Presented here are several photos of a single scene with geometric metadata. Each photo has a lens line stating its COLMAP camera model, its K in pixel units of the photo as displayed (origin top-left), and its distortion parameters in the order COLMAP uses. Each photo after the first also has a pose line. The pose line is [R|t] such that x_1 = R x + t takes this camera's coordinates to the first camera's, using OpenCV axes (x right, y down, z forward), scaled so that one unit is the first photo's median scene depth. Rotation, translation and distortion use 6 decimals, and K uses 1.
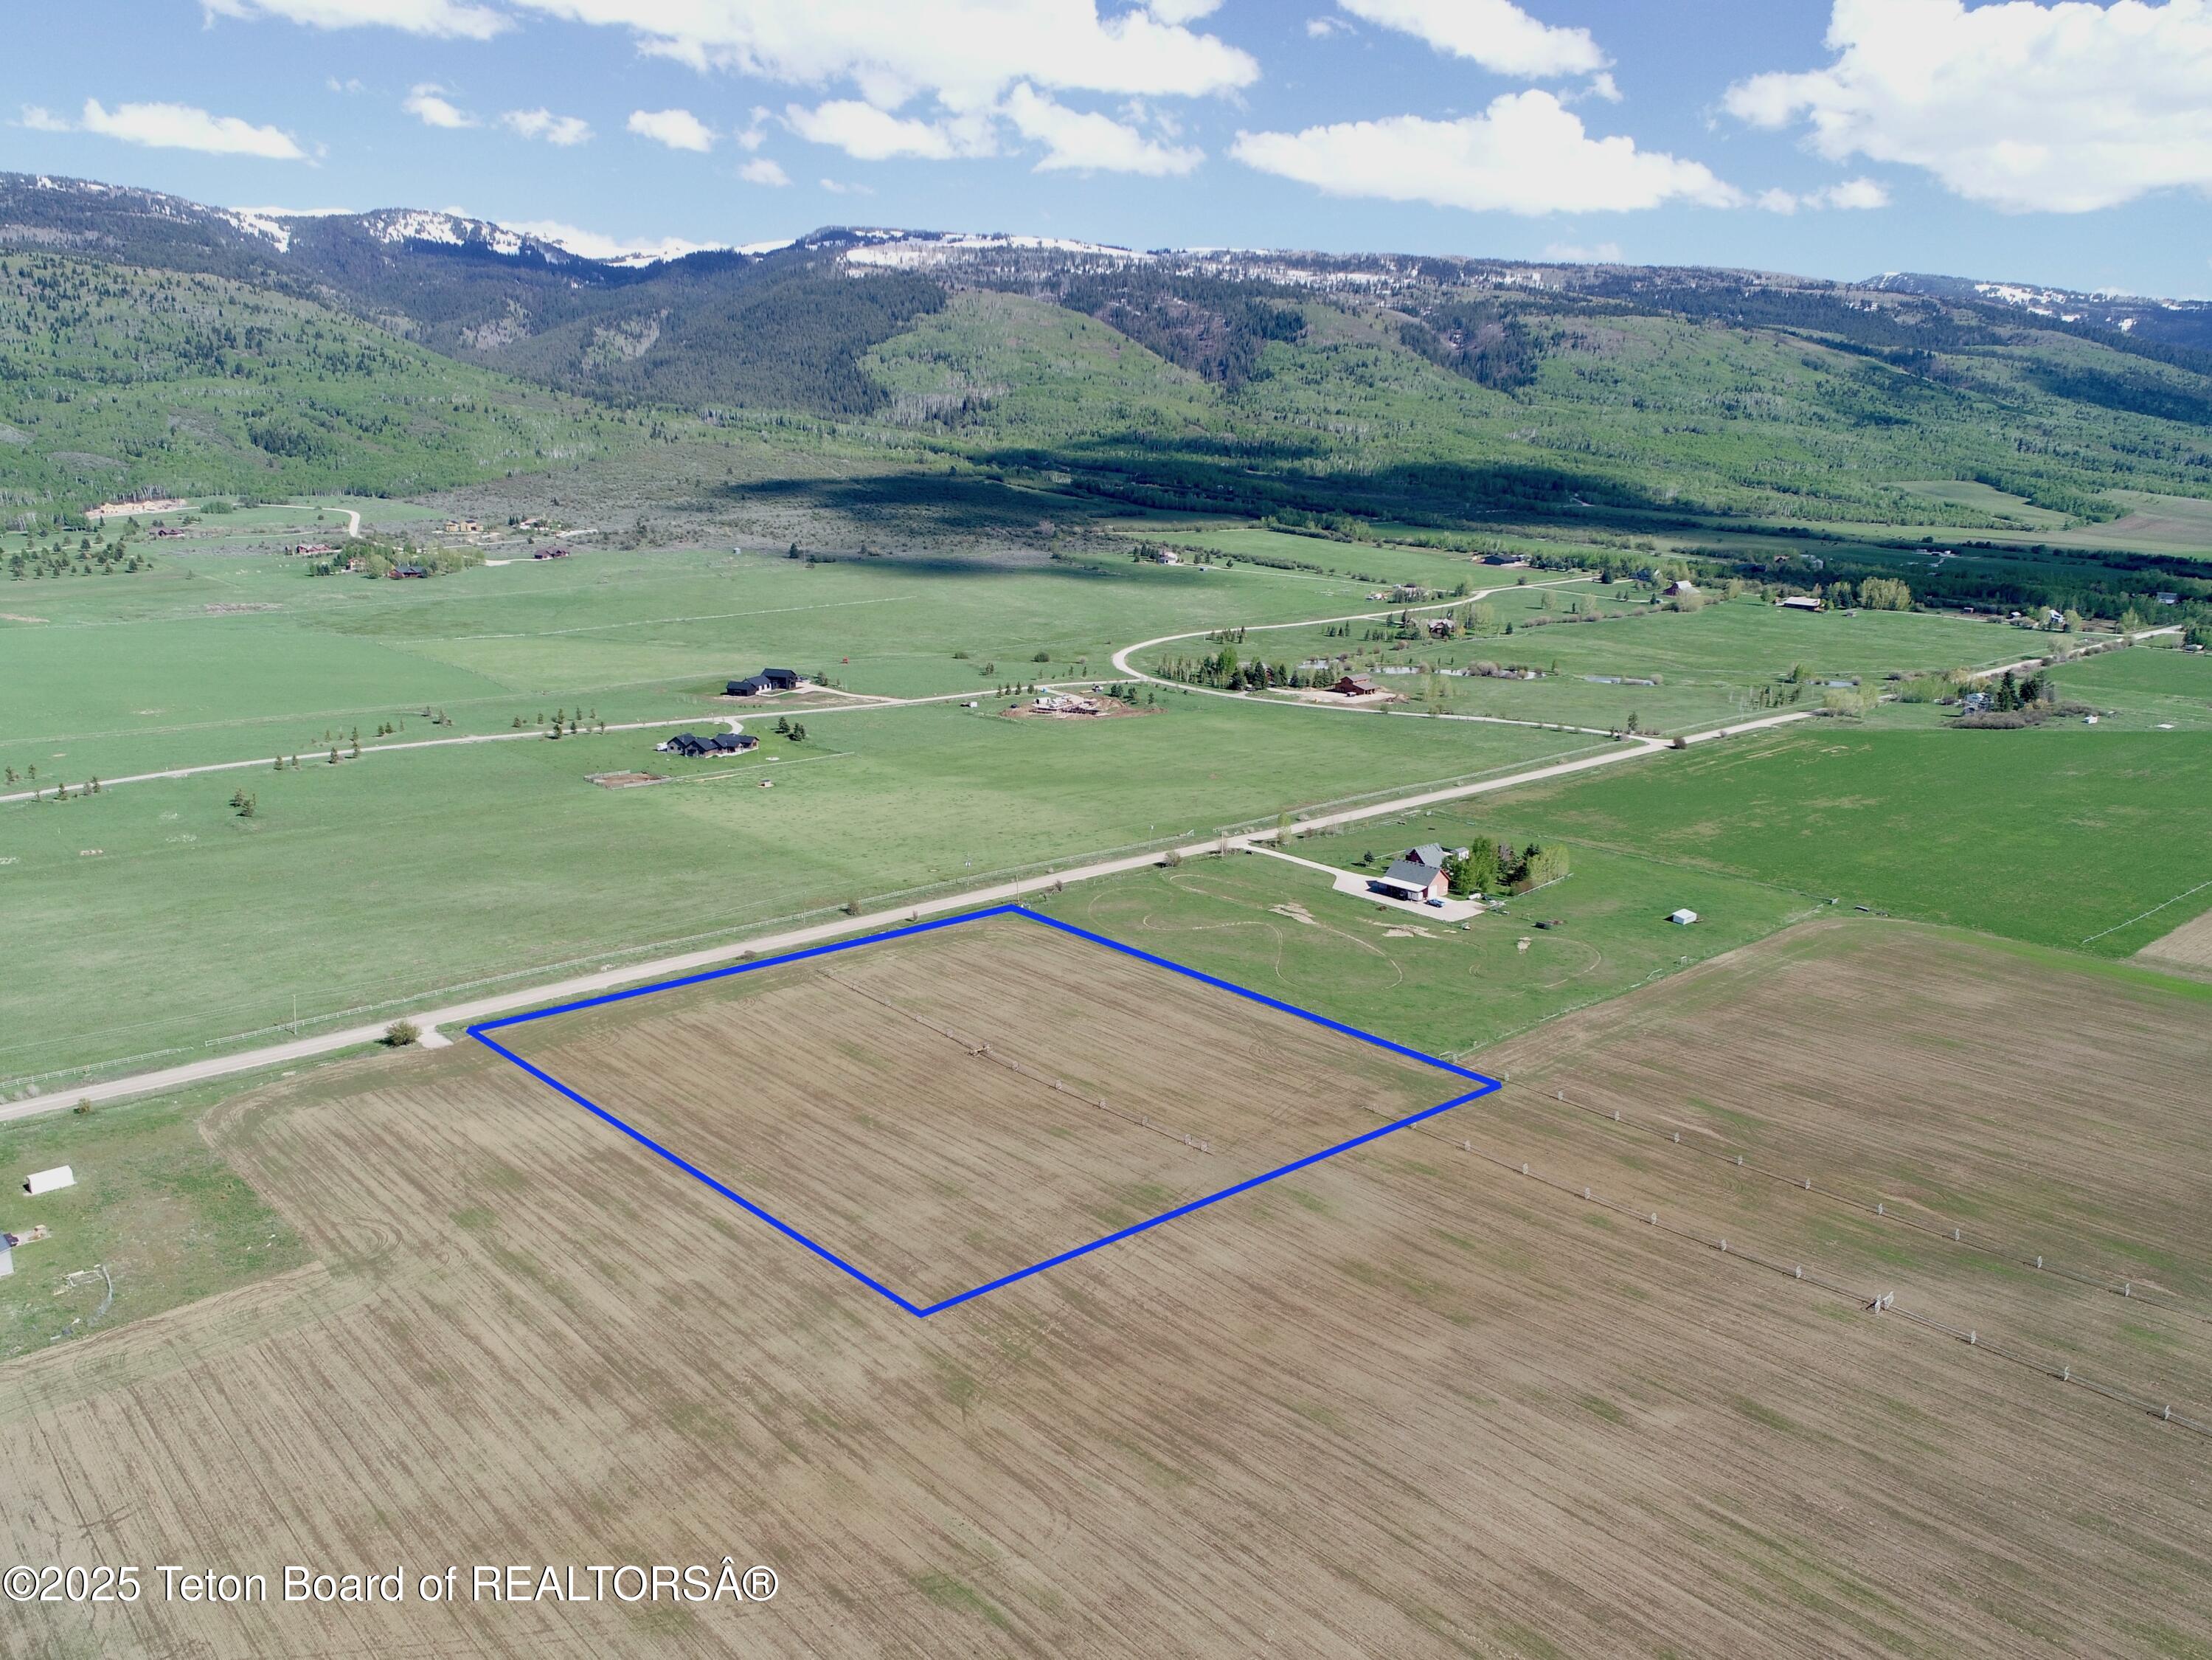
lens RADIAL K [[1672.5, 0, 1100.4], [0, 1672.5, 832.0], [0, 0, 1]] dist [0.003086, -0.002248]
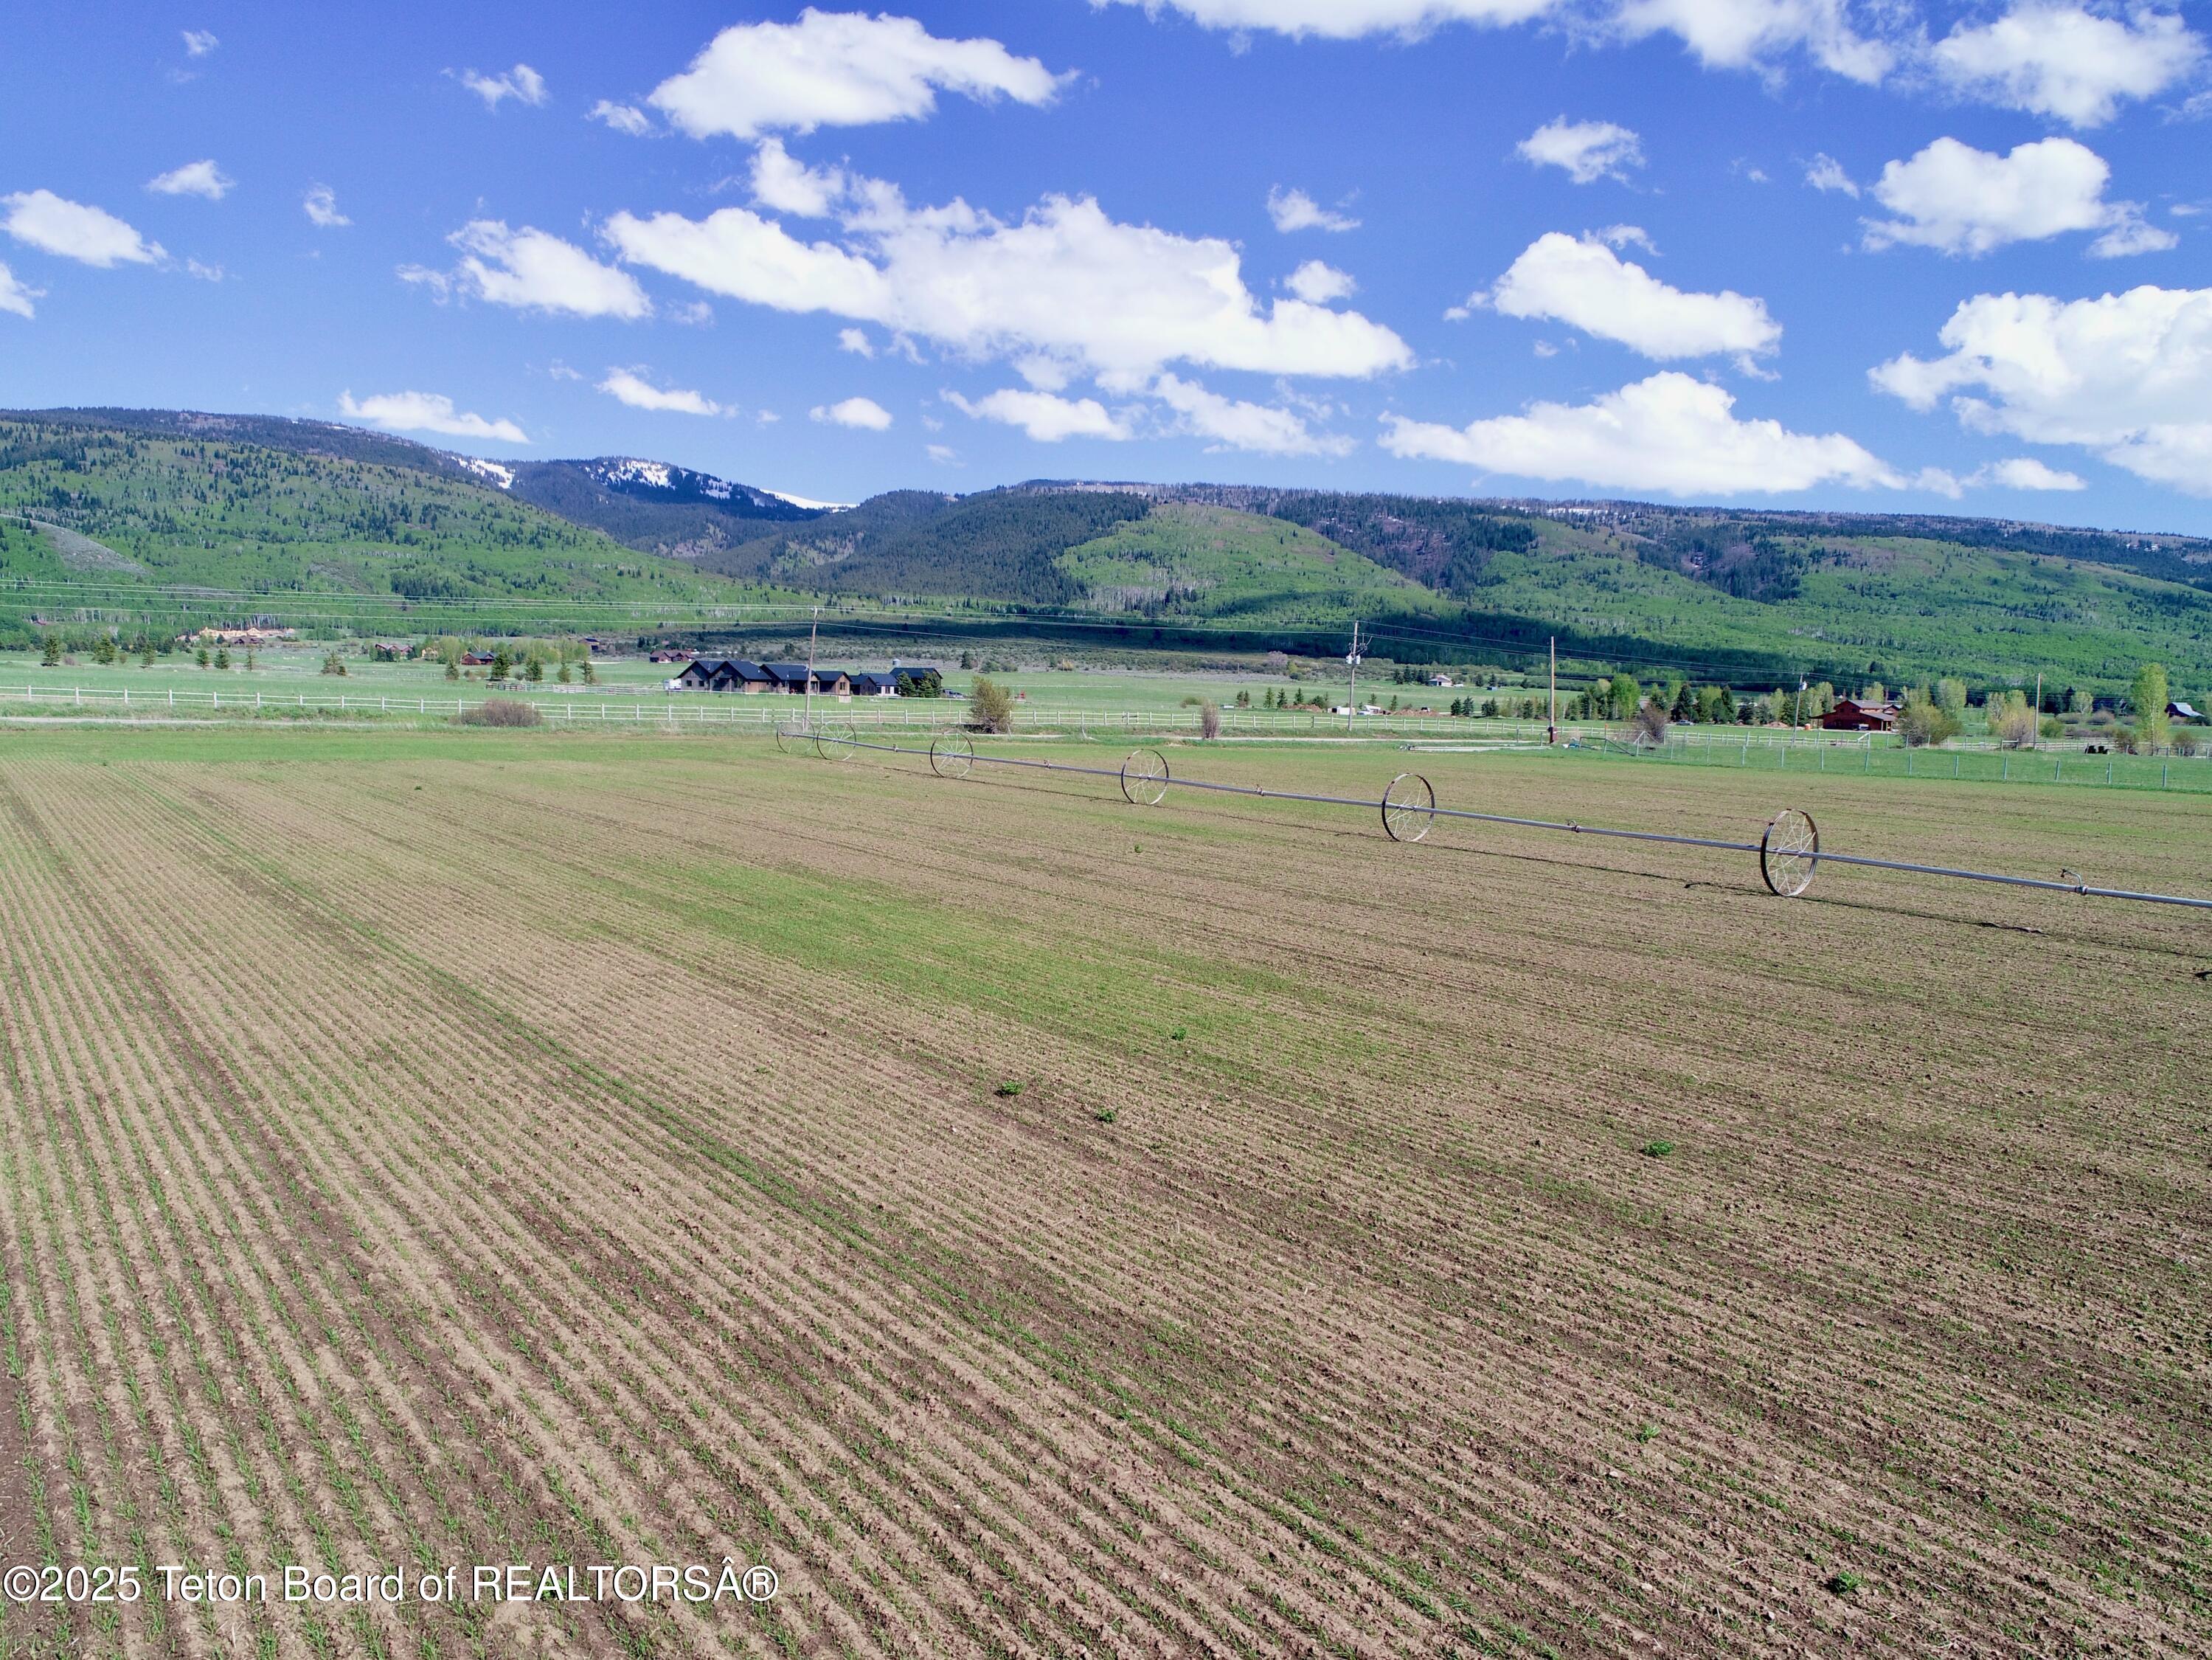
lens RADIAL K [[1671.0, 0, 1100.3], [0, 1671.0, 838.3], [0, 0, 1]] dist [0.002879, -0.002933]
pose [[0.993877, 0.026839, -0.107180, -0.102331], [-0.043379, 0.986944, -0.155110, 0.116388], [0.101617, 0.158810, 0.982066, 0.762403]]
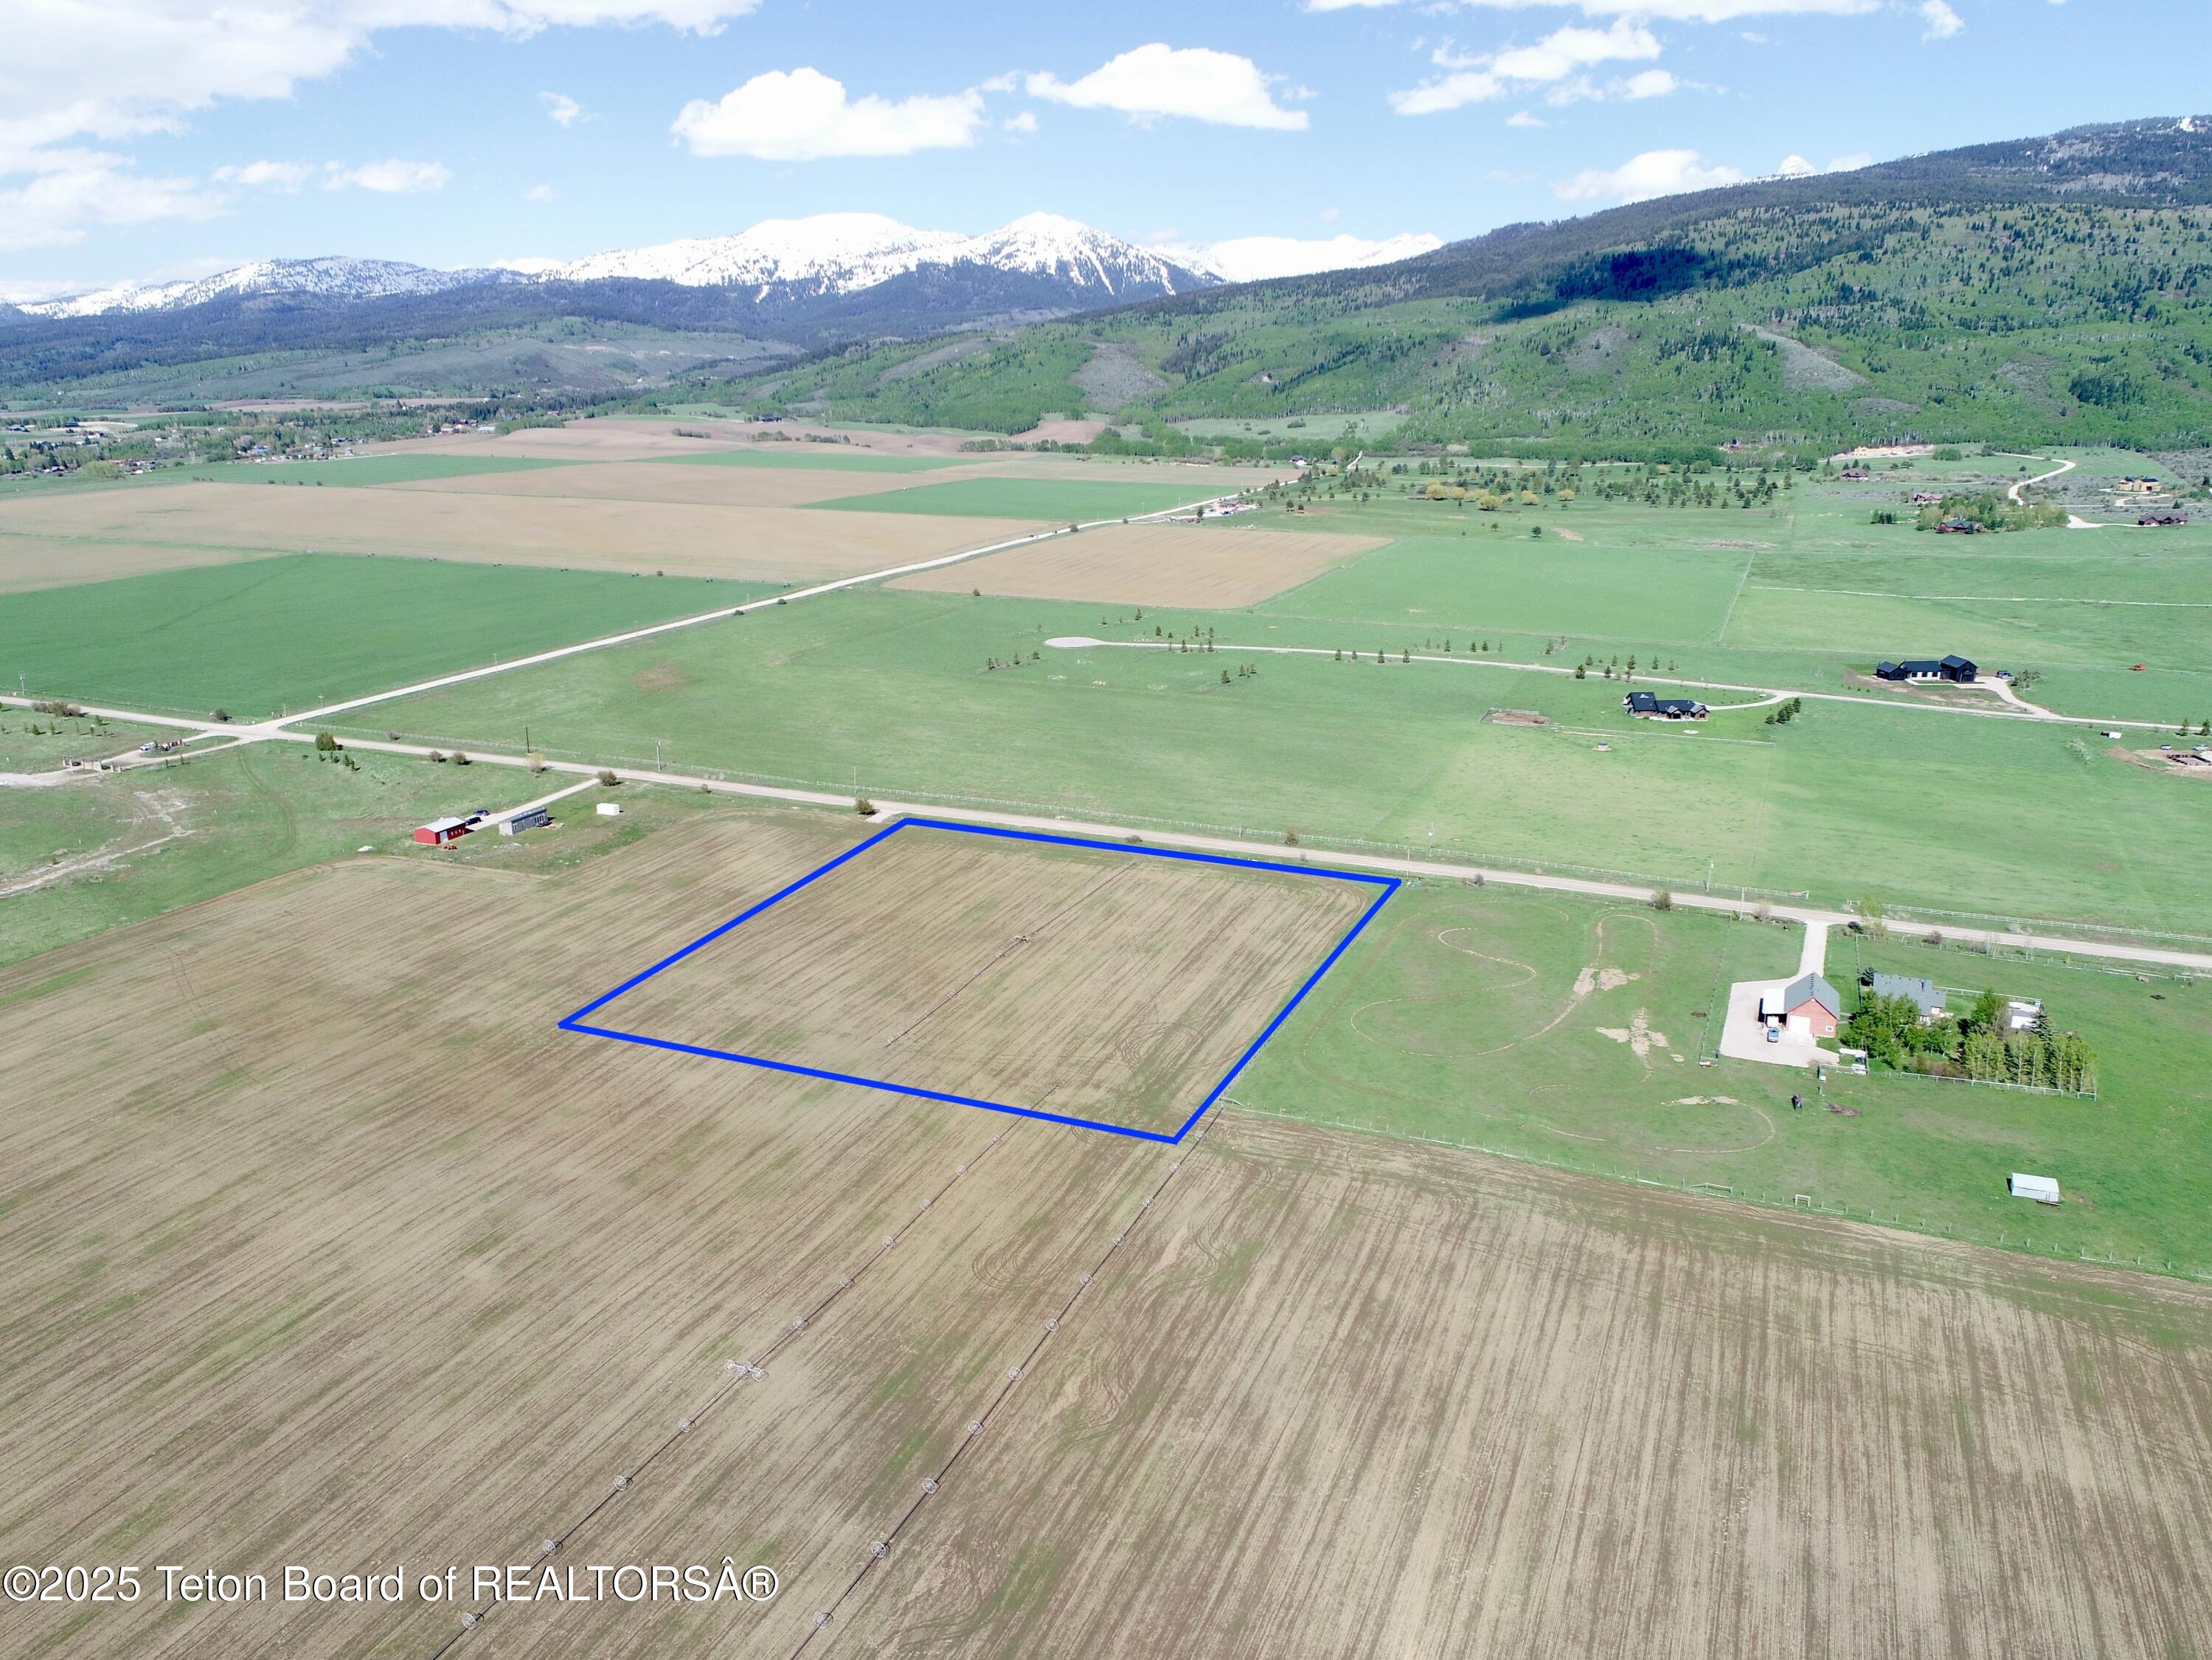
lens RADIAL K [[1671.0, 0, 1100.3], [0, 1671.0, 838.3], [0, 0, 1]] dist [0.002879, -0.002933]
pose [[0.420269, 0.240171, -0.875038, 0.758810], [-0.210780, 0.963798, 0.163298, -0.106074], [0.882579, 0.115811, 0.455677, 0.441170]]
